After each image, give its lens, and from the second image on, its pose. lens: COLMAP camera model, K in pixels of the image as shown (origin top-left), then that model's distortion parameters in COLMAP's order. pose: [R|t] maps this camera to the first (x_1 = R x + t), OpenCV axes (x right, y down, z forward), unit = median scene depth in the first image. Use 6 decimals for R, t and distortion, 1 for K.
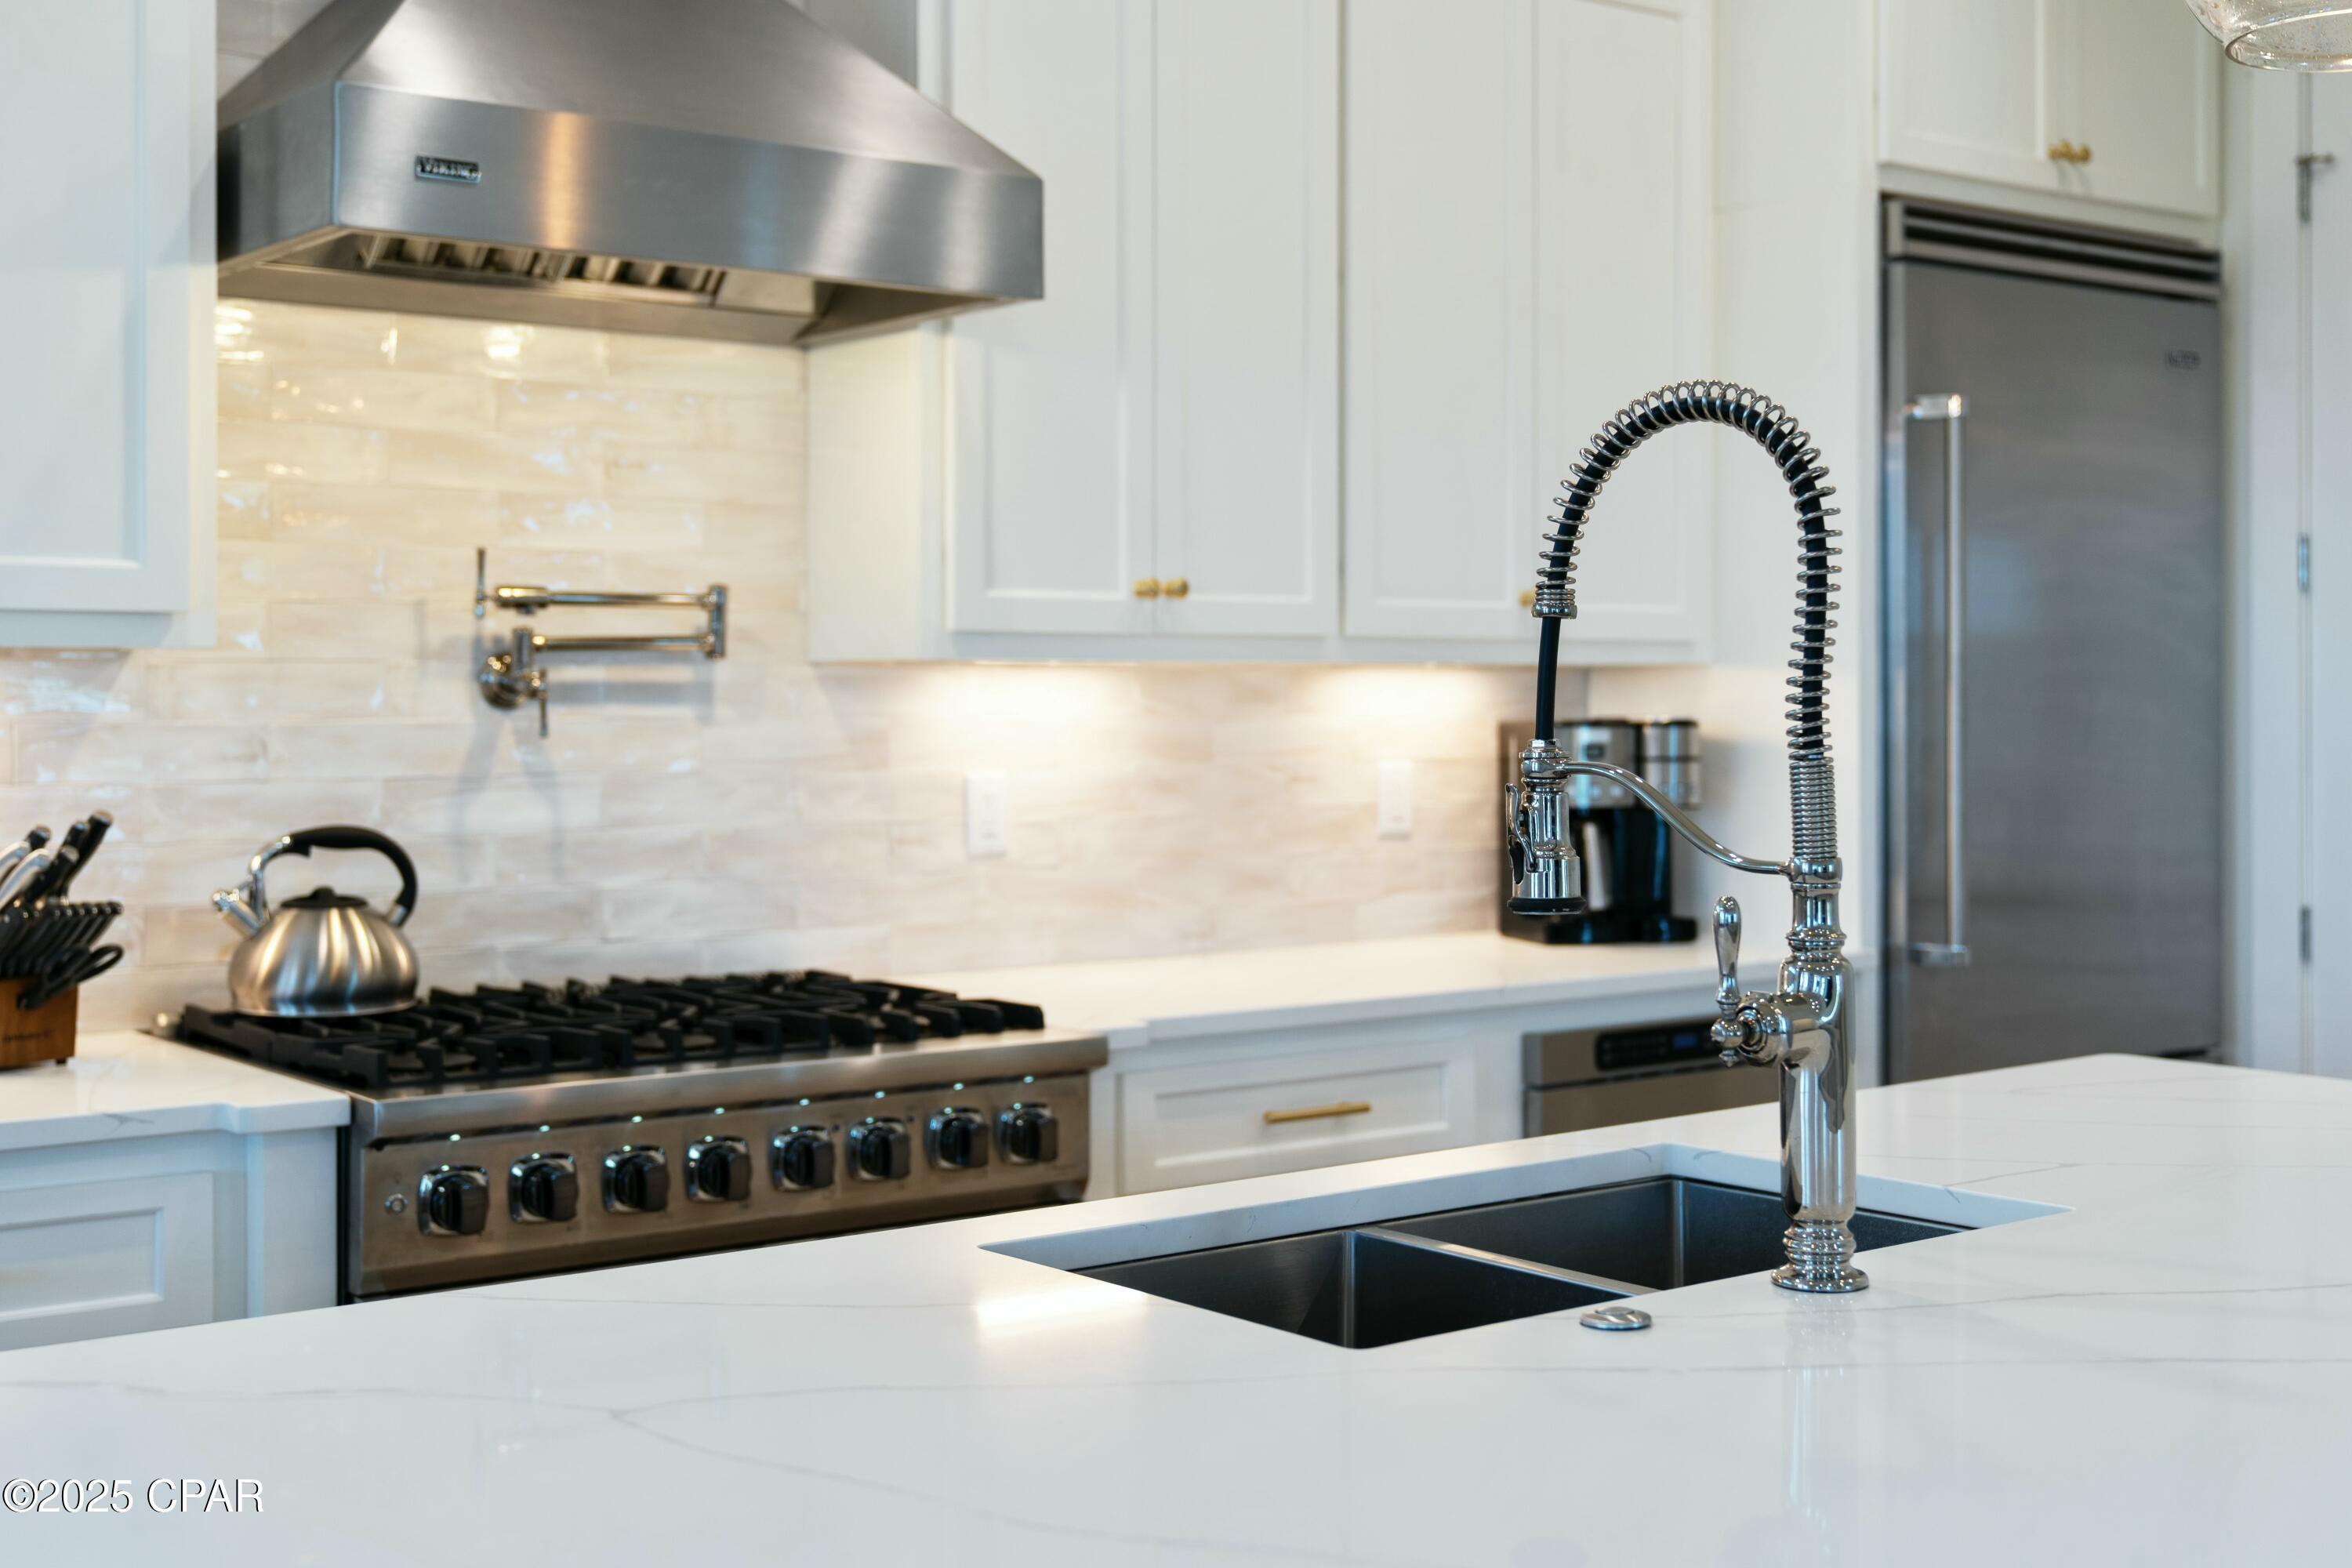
lens RADIAL K [[2764.0, 0, 1196.0], [0, 2764.0, 690.6], [0, 0, 1]] dist [0.027093, 0.000000]
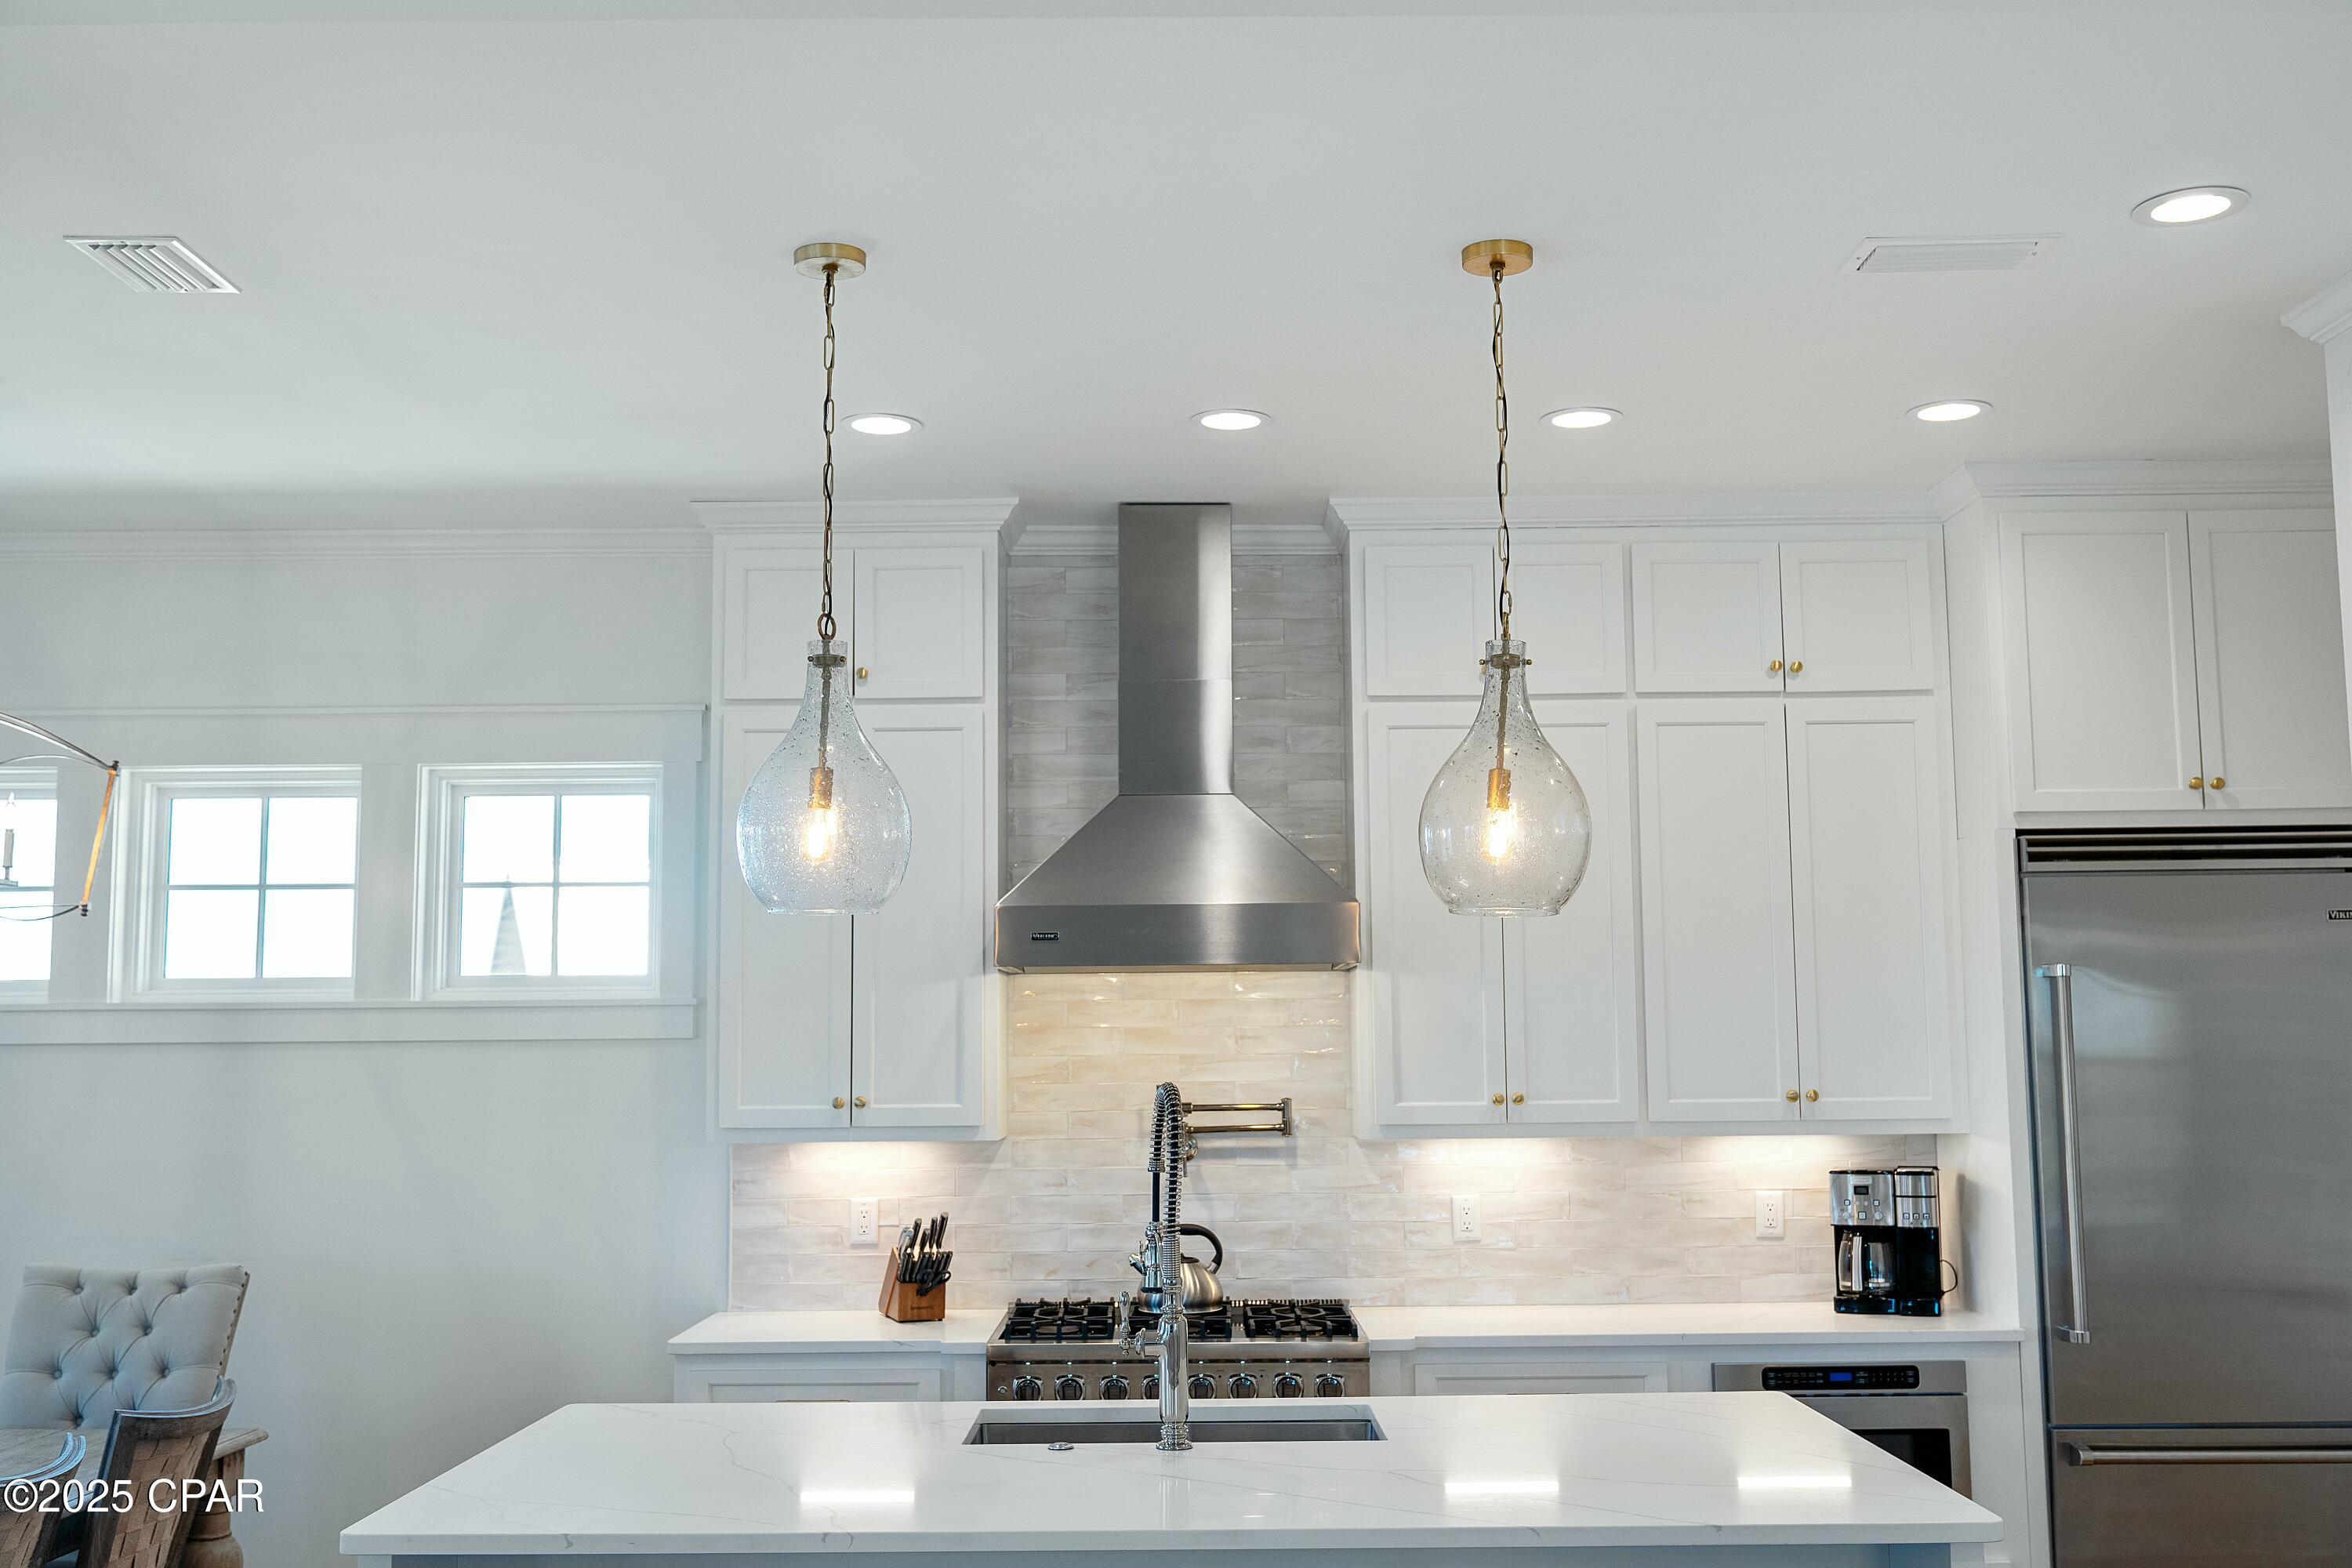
lens RADIAL K [[2344.4, 0, 1184.3], [0, 2344.4, 792.1], [0, 0, 1]] dist [0.015164, 0.000000]
pose [[0.792052, -0.071381, -0.606266, 0.787881], [0.009854, 0.994506, -0.104219, -0.080540], [0.610374, 0.076573, 0.788403, -0.373968]]
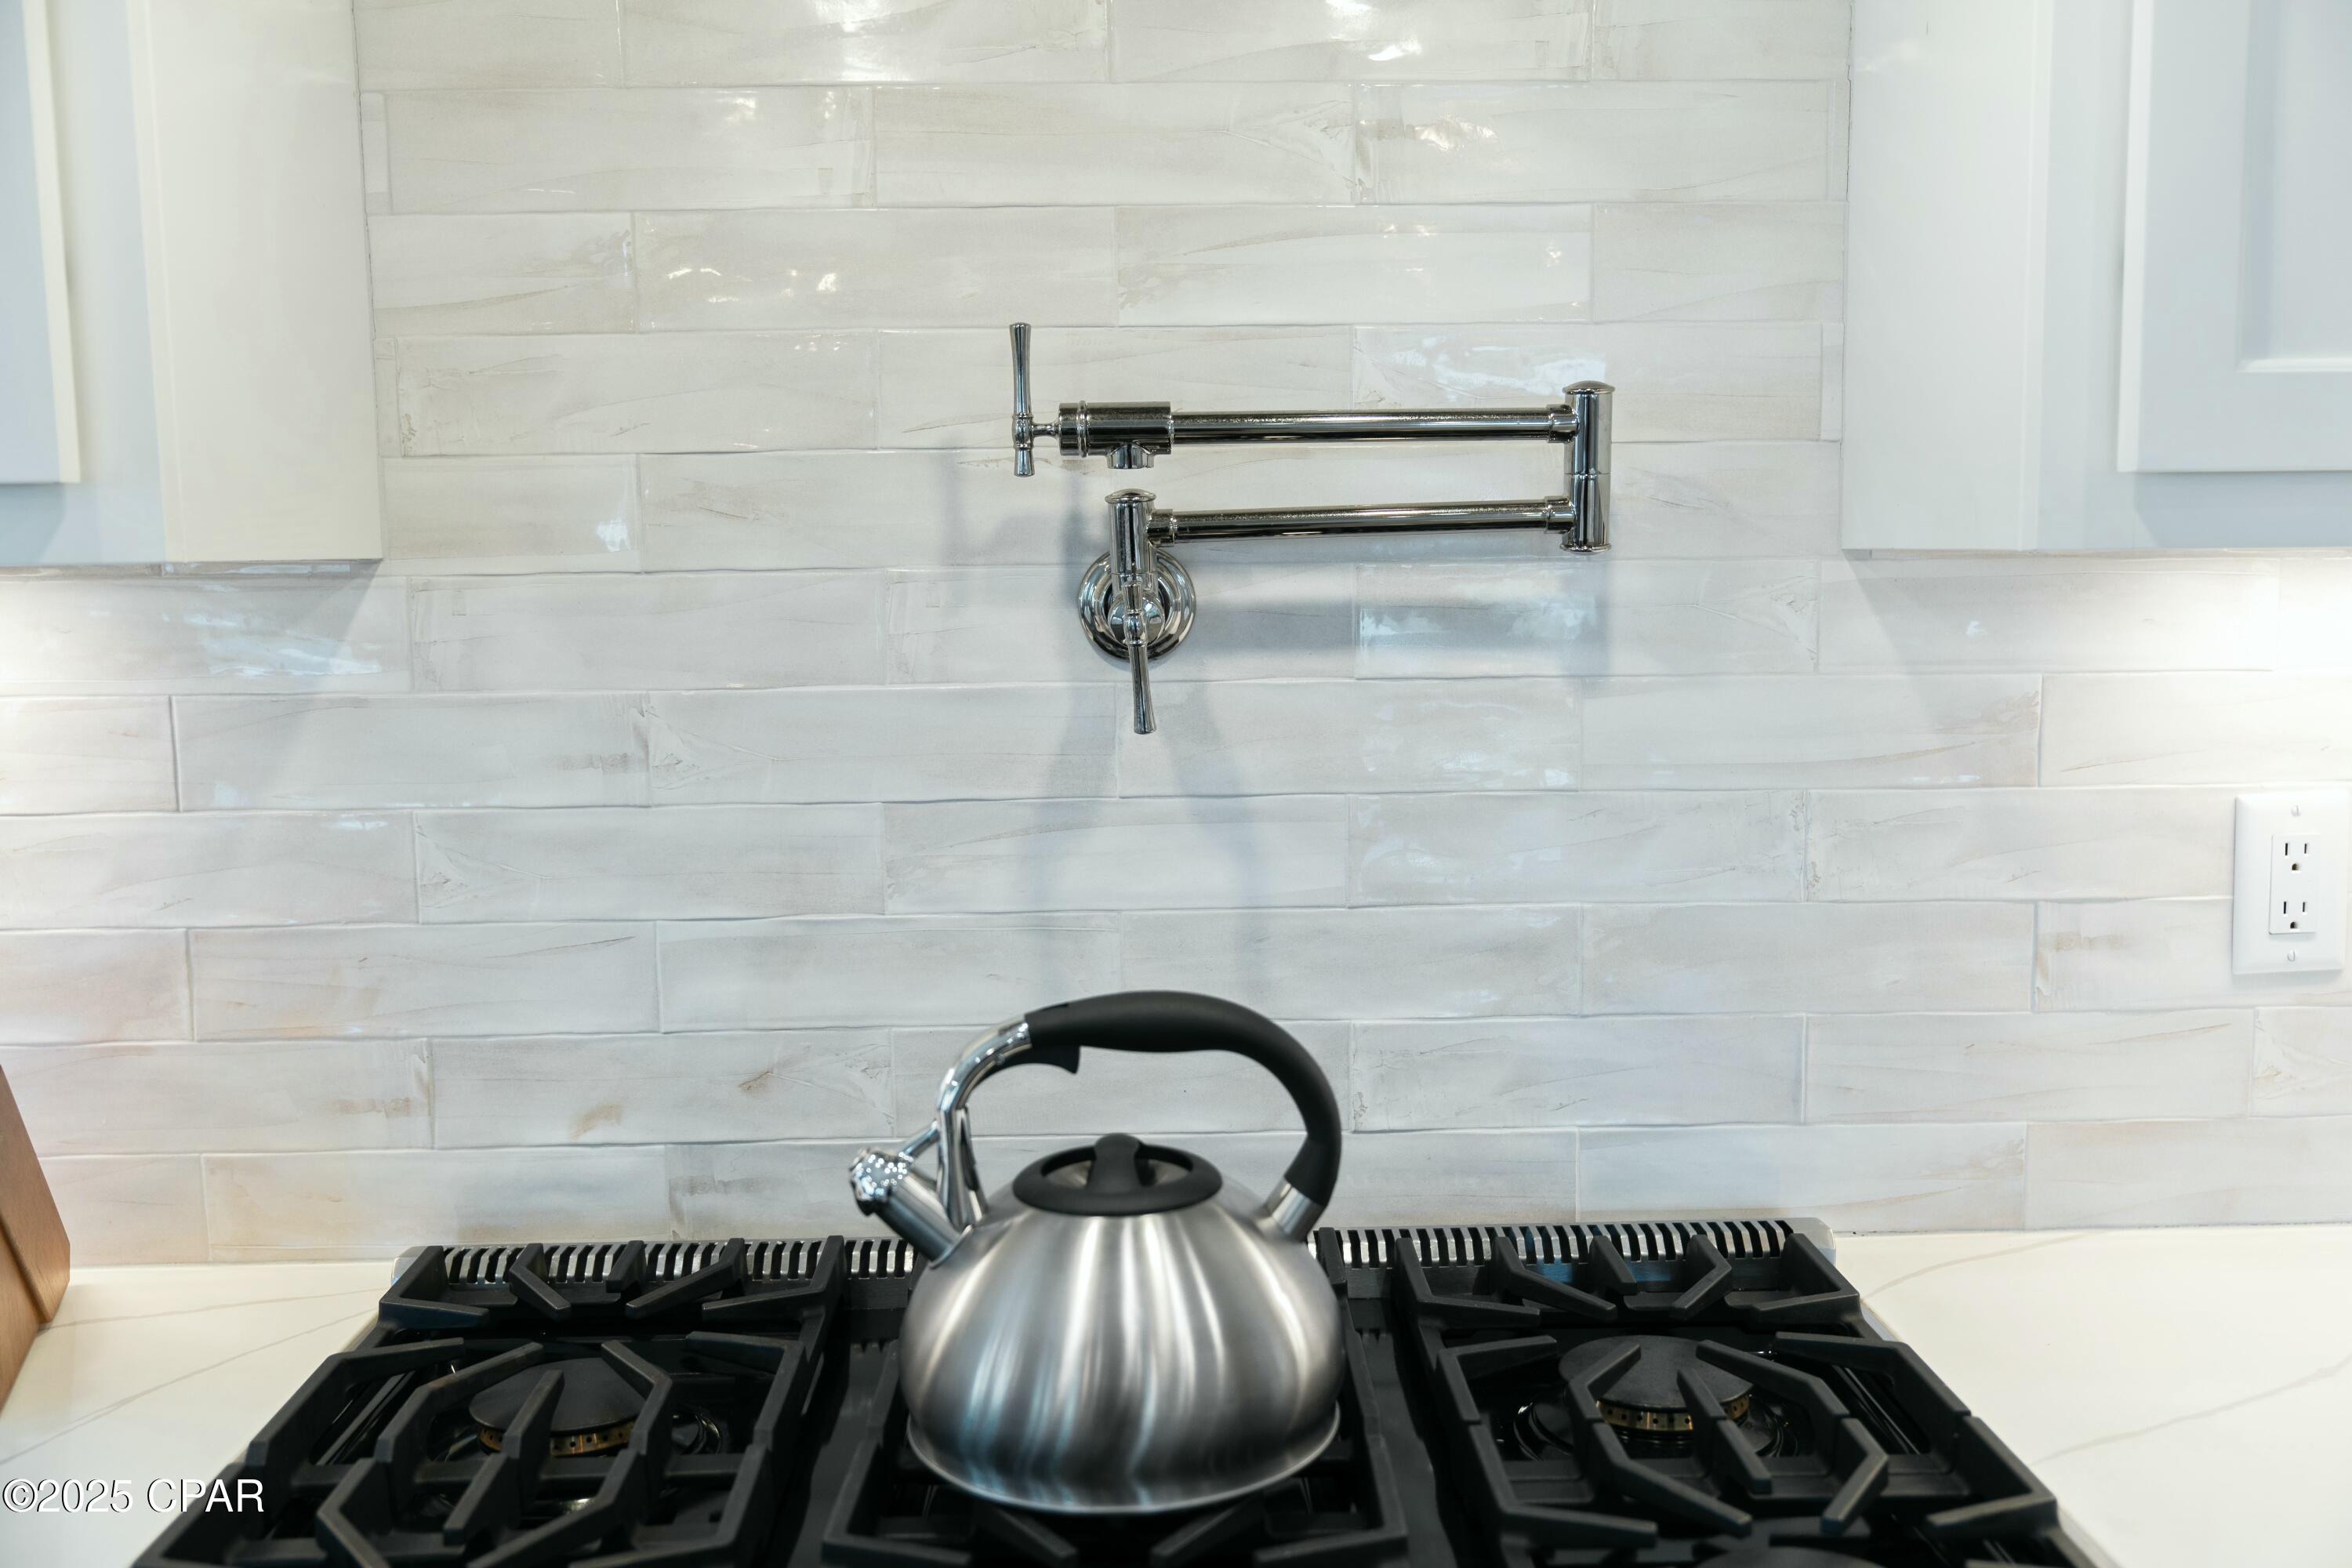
lens RADIAL K [[2188.5, 0, 1184.6], [0, 2188.5, 800.9], [0, 0, 1]] dist [0.009688, 0.000000]
pose [[0.804400, 0.060524, -0.590997, -0.011738], [0.013297, 0.992714, 0.119762, -0.014521], [0.593939, -0.104195, 0.797734, 0.662768]]
